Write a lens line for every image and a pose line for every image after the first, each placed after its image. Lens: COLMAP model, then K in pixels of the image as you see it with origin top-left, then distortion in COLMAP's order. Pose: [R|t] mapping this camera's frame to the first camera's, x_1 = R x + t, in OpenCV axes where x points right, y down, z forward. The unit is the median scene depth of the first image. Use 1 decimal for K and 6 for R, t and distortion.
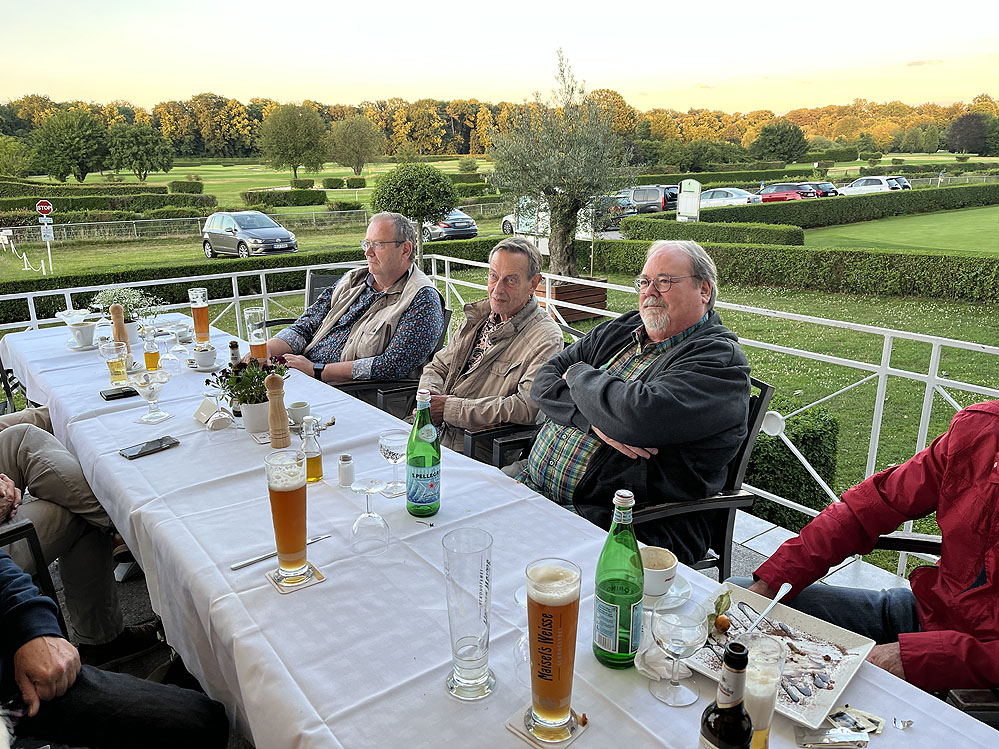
lens RADIAL K [[750.6, 0, 489.5], [0, 750.6, 381.1], [0, 0, 1]] dist [0.072918, -0.097300]
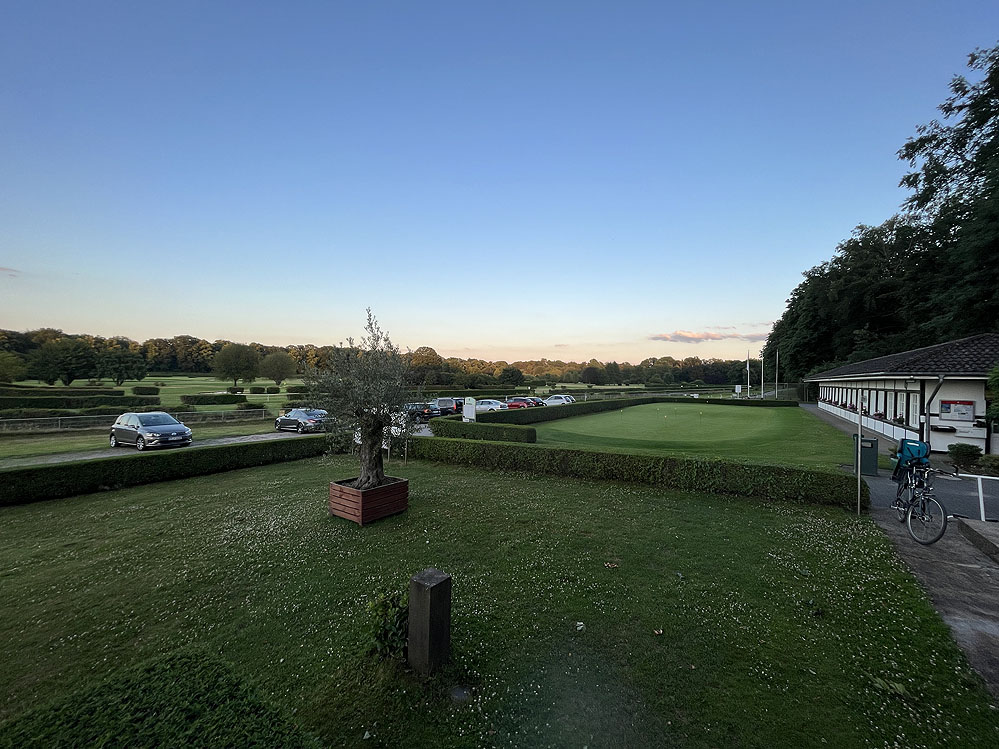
lens RADIAL K [[401.8, 0, 497.5], [0, 401.8, 378.4], [0, 0, 1]] dist [-0.003850, -0.000334]
pose [[0.949289, 0.034471, 0.312508, 0.033751], [0.056543, 0.959047, -0.277545, -0.042543], [-0.309277, 0.281140, 0.908464, 0.122914]]
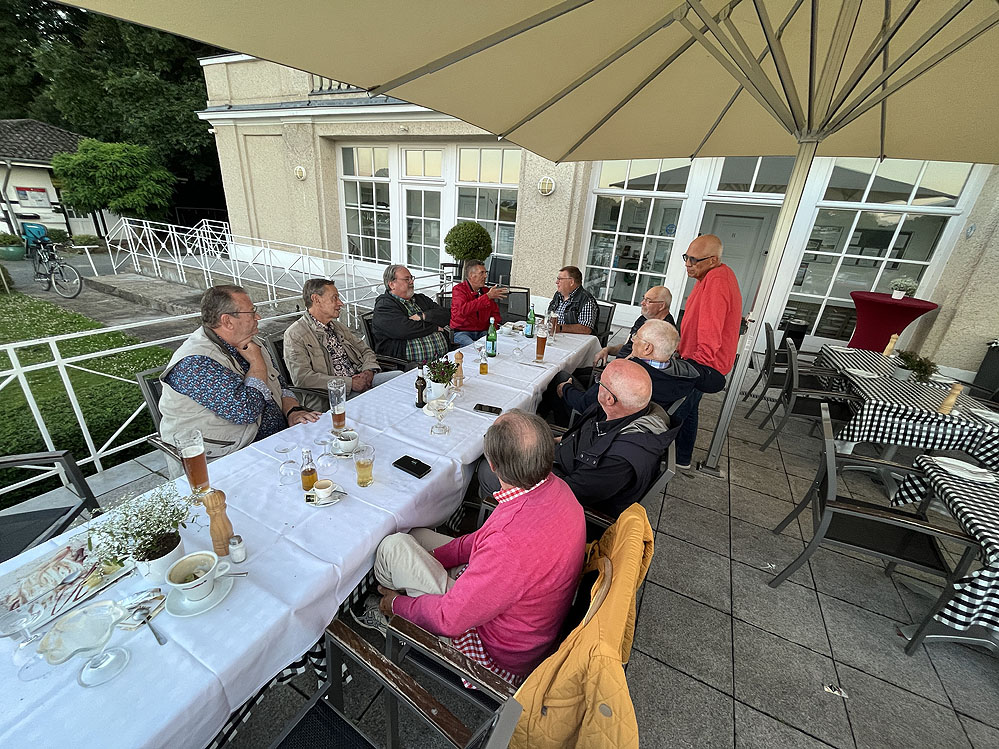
lens RADIAL K [[401.8, 0, 503.8], [0, 401.8, 374.9], [0, 0, 1]] dist [-0.003850, -0.000334]
pose [[-0.432826, -0.357384, 0.827610, -0.086238], [0.187936, 0.862115, 0.470572, -0.036398], [-0.881670, 0.359213, -0.305981, 0.095694]]
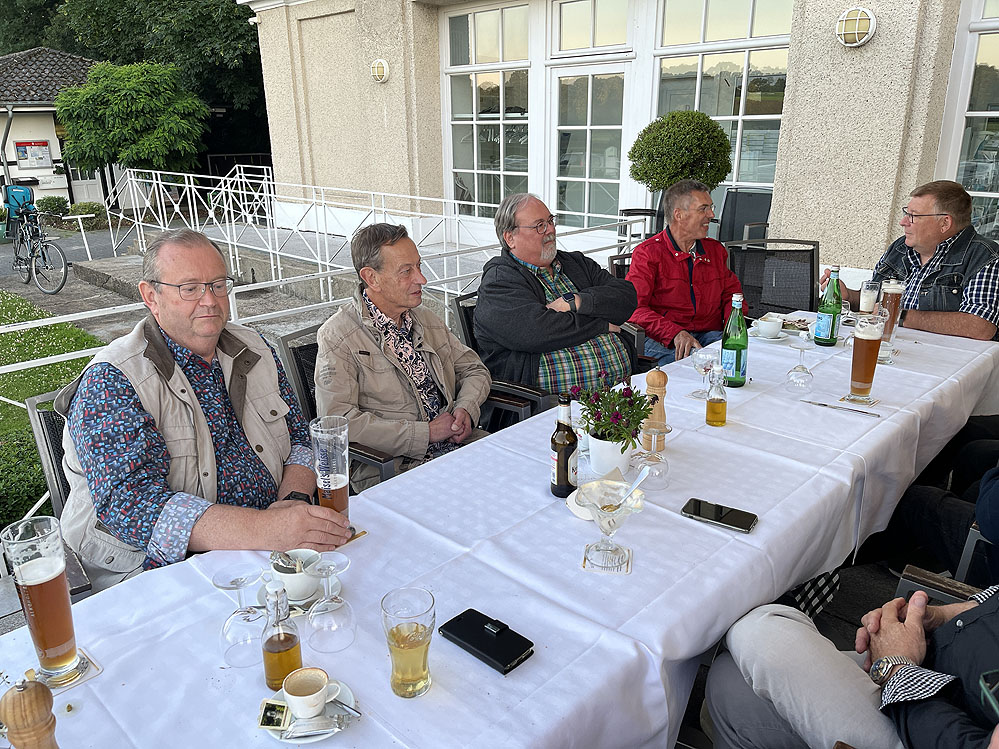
lens RADIAL K [[750.6, 0, 495.4], [0, 750.6, 376.3], [0, 0, 1]] dist [0.072918, -0.097300]
pose [[-0.143181, -0.297656, 0.943875, -0.073288], [0.293003, 0.898199, 0.327699, -0.029022], [-0.945330, 0.323478, -0.041390, 0.093256]]
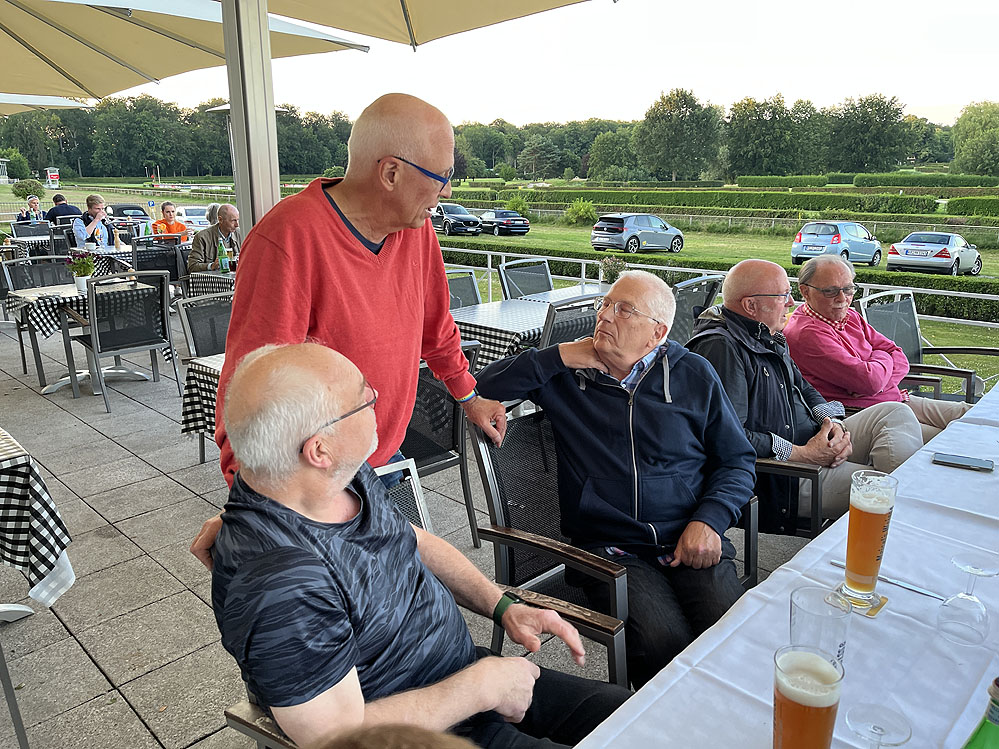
lens RADIAL K [[750.6, 0, 501.3], [0, 750.6, 377.8], [0, 0, 1]] dist [0.072918, -0.097300]
pose [[0.150634, 0.273915, -0.949884, 0.028657], [-0.273780, 0.934825, 0.226156, -0.005718], [0.949923, 0.225992, 0.215809, 0.015625]]
